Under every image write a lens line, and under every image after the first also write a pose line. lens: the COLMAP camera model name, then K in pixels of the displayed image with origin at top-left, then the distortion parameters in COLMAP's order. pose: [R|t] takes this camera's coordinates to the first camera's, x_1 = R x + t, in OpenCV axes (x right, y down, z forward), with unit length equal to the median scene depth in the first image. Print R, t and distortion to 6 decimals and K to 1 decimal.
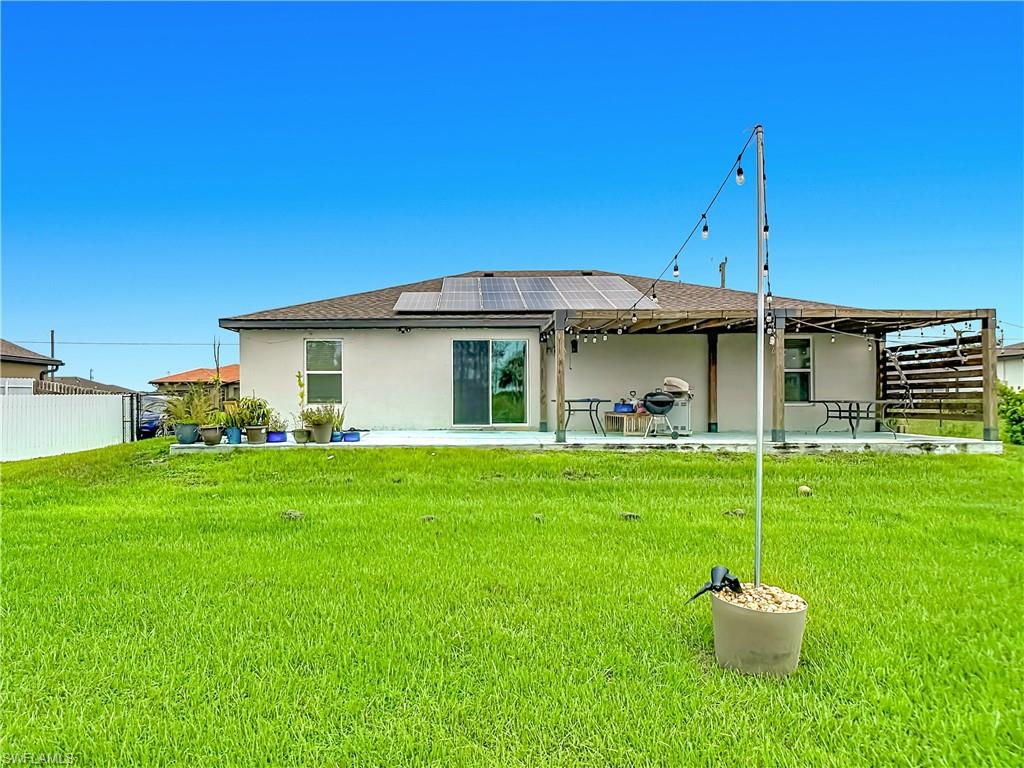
lens RADIAL K [[544.6, 0, 512.0], [0, 544.6, 384.0], [0, 0, 1]] dist [0.019472, -0.046419]
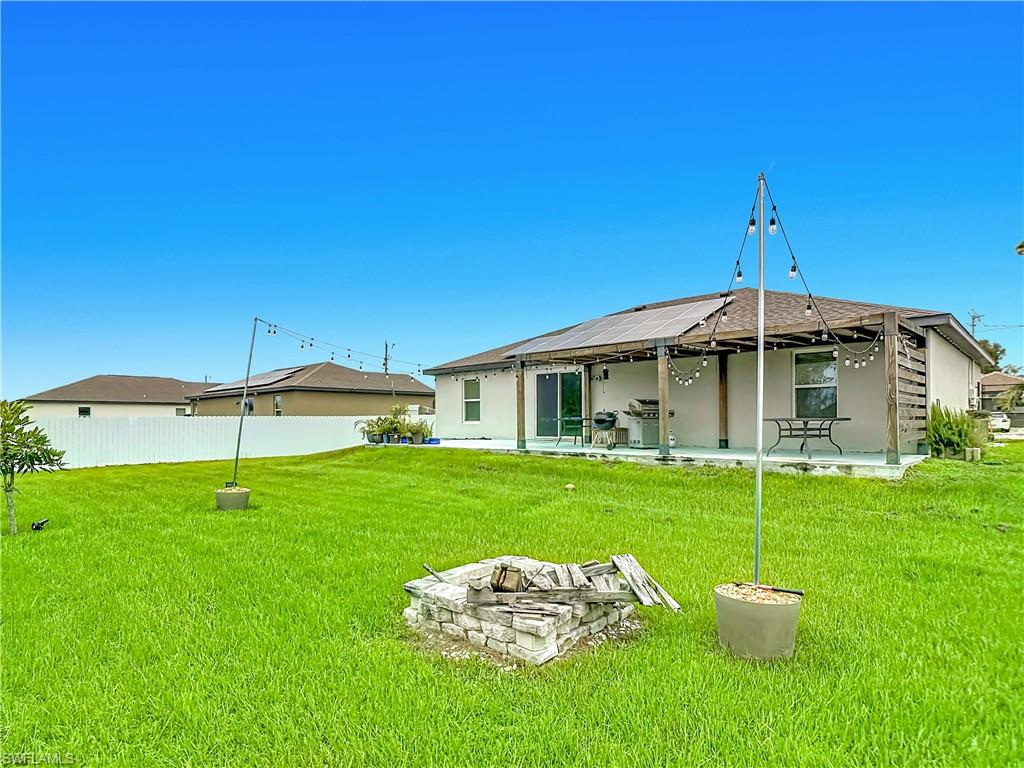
lens RADIAL K [[544.6, 0, 512.0], [0, 544.6, 384.0], [0, 0, 1]] dist [0.019472, -0.046419]
pose [[0.741956, -0.045135, -0.668928, 0.890713], [0.024358, 0.998887, -0.040382, -0.003235], [0.670006, 0.013668, 0.742230, -0.054628]]
